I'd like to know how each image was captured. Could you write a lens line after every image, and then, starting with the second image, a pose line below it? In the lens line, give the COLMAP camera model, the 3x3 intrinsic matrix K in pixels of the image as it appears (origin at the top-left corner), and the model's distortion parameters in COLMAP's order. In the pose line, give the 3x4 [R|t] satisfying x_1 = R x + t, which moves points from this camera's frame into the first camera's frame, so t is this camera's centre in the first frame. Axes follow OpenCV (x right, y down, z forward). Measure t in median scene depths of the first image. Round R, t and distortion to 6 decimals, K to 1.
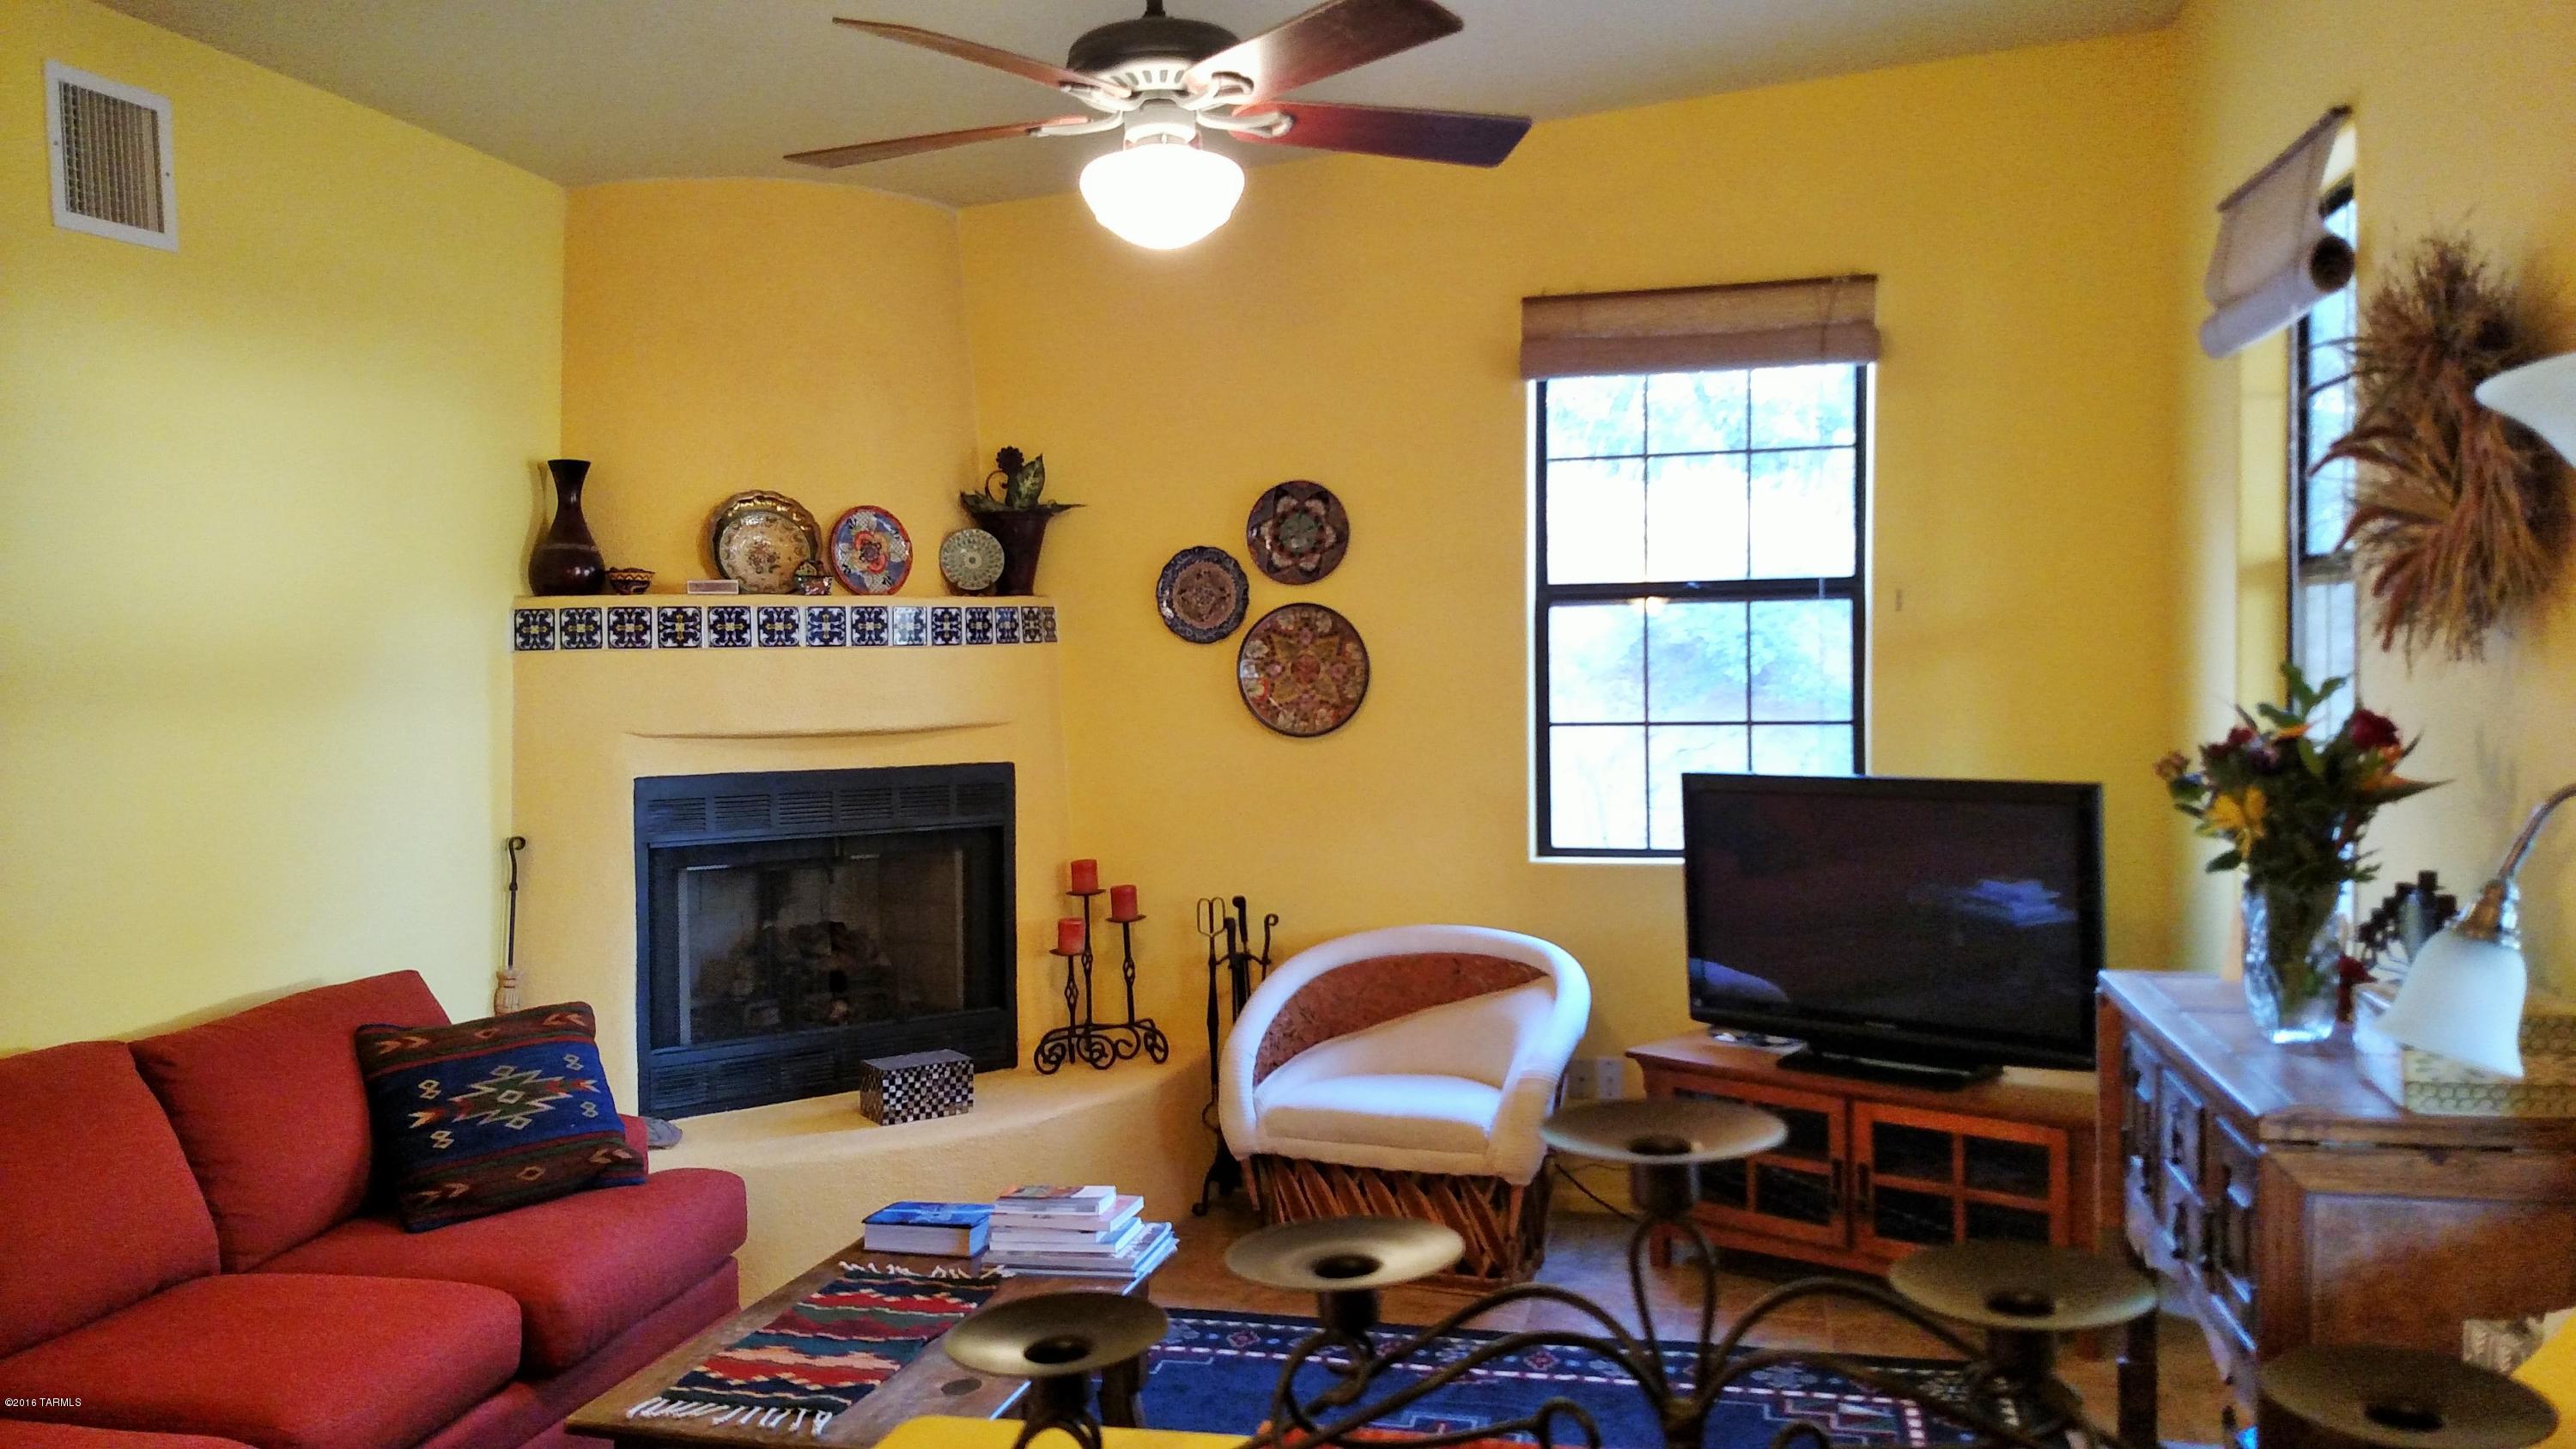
lens RADIAL K [[1993.2, 0, 1283.7], [0, 1993.2, 718.1], [0, 0, 1]] dist [0.212276, -0.422507]
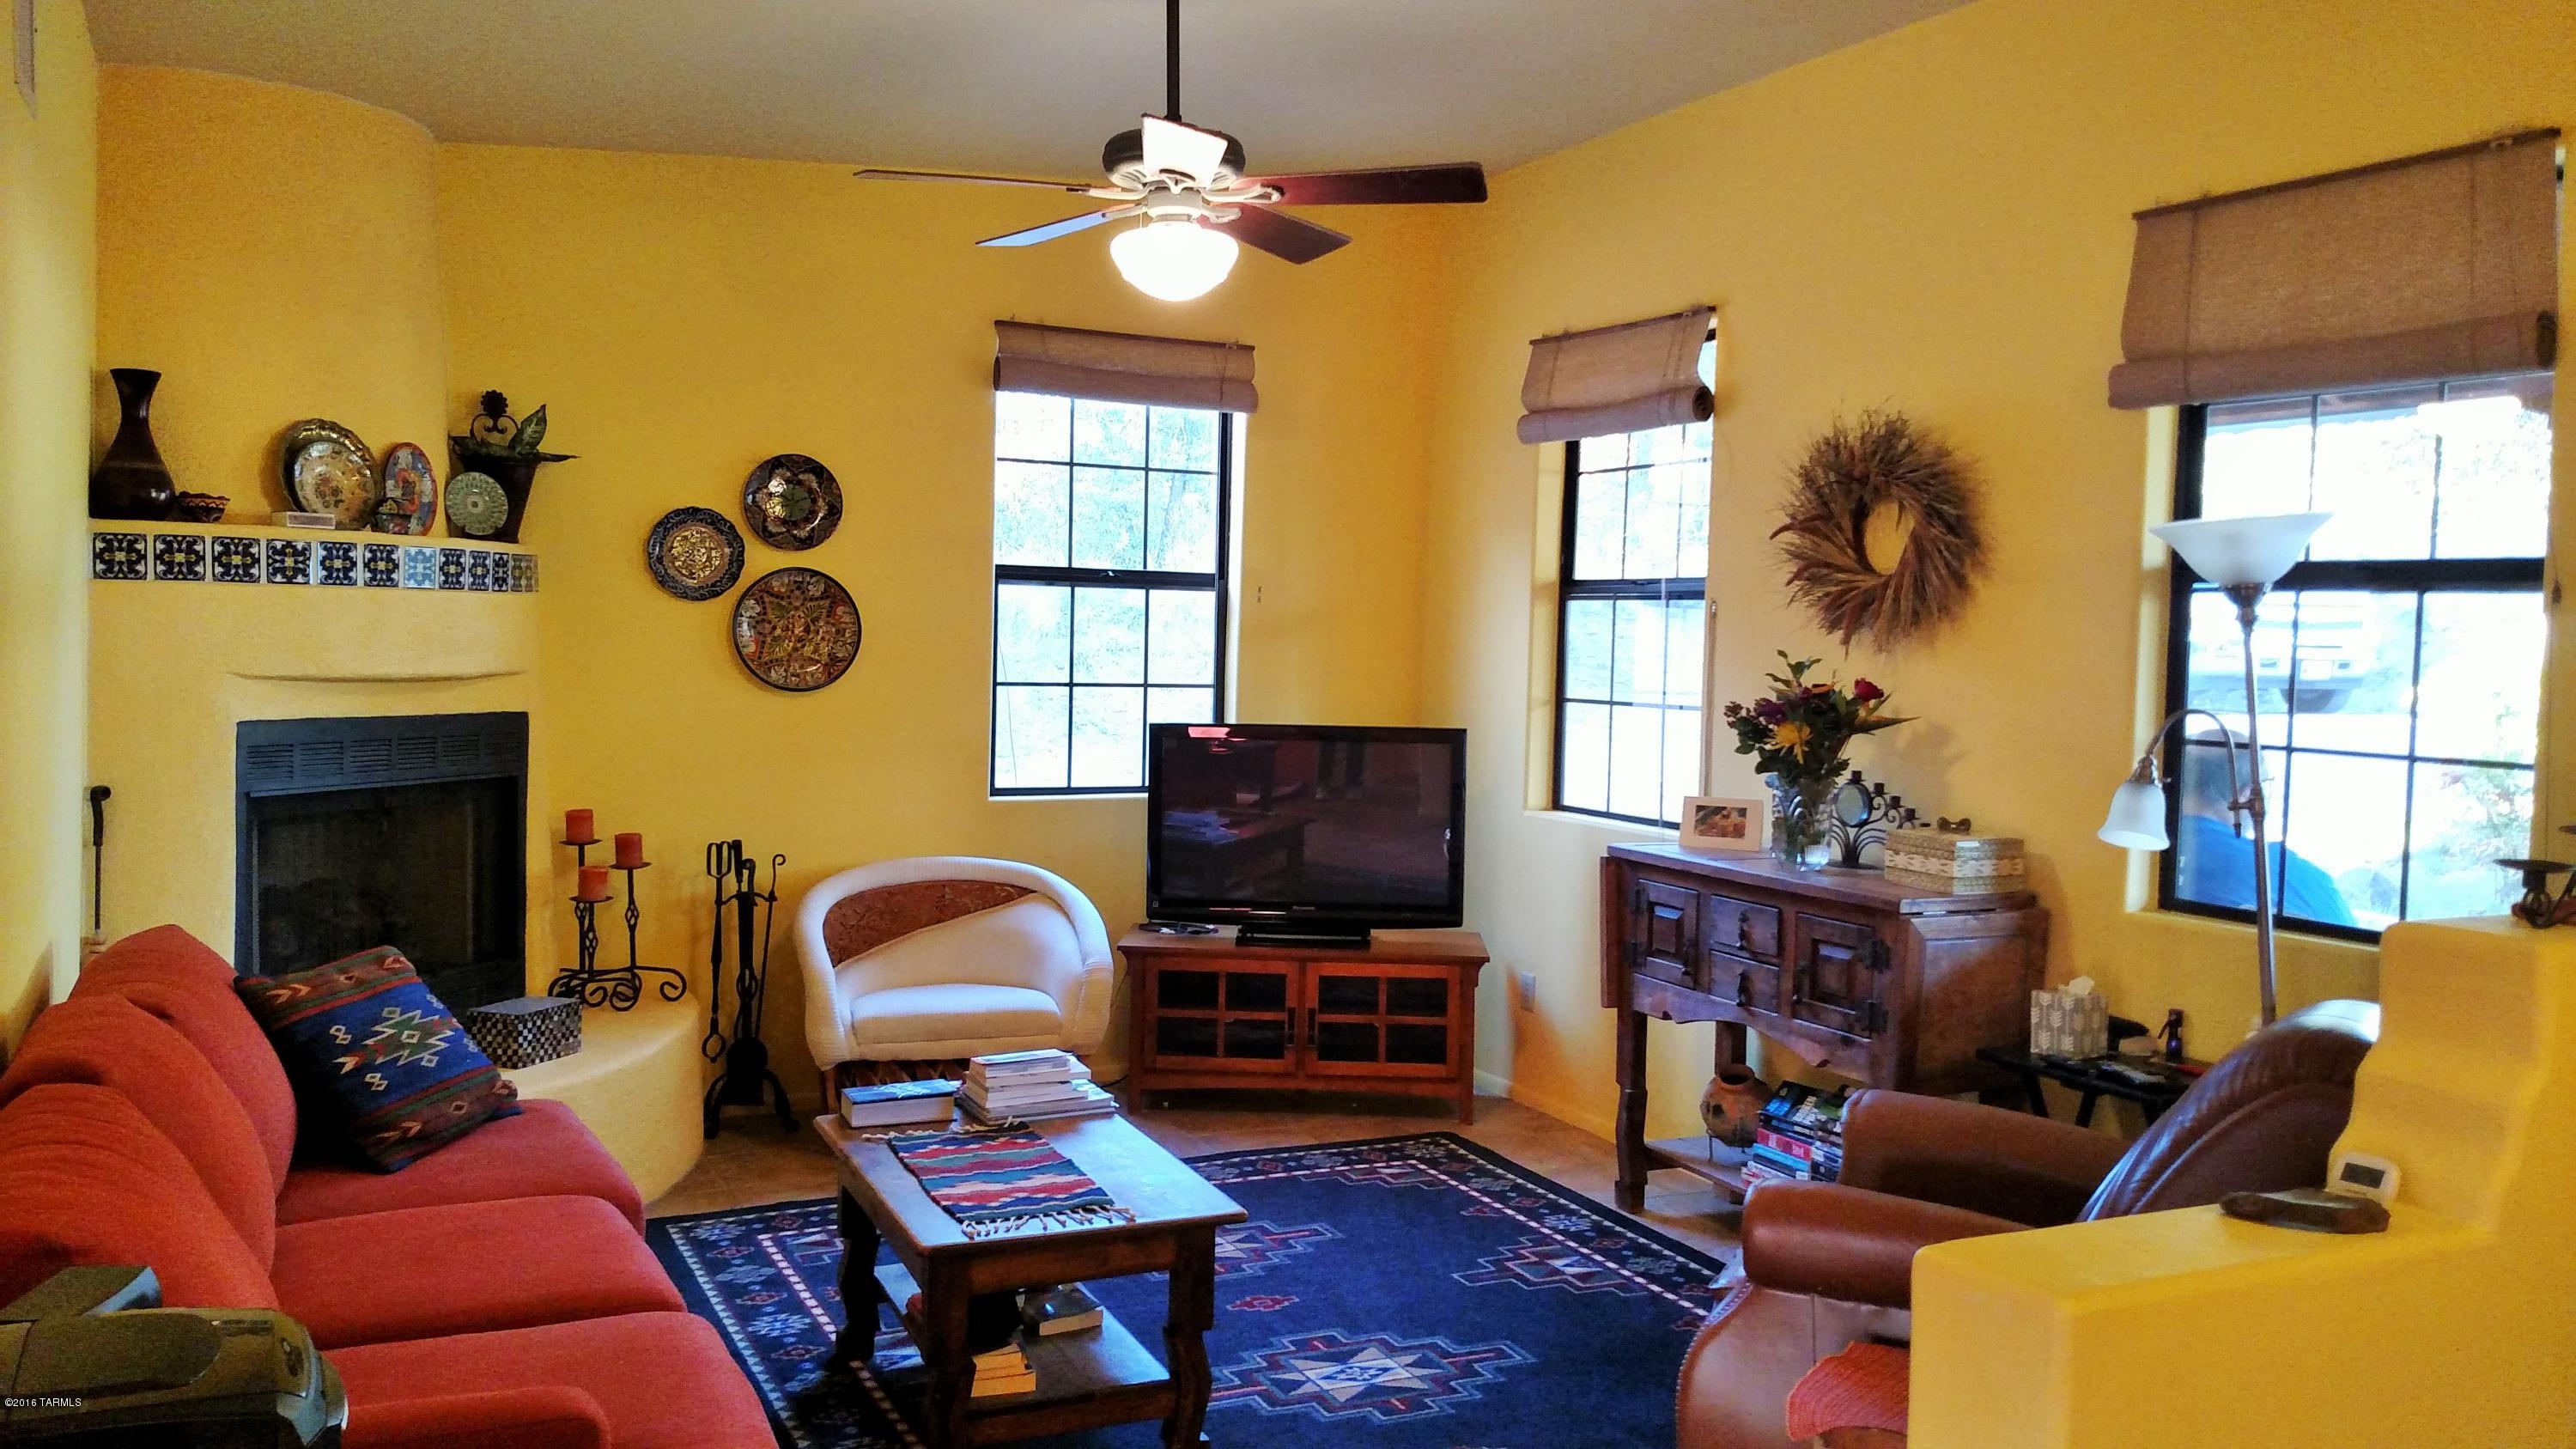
lens RADIAL K [[1993.2, 0, 1283.7], [0, 1993.2, 718.1], [0, 0, 1]] dist [0.212276, -0.422507]
pose [[0.779918, 0.006553, 0.625847, -0.509616], [-0.014369, 0.999869, 0.007437, 0.013333], [-0.625716, -0.014794, 0.779911, -0.026687]]
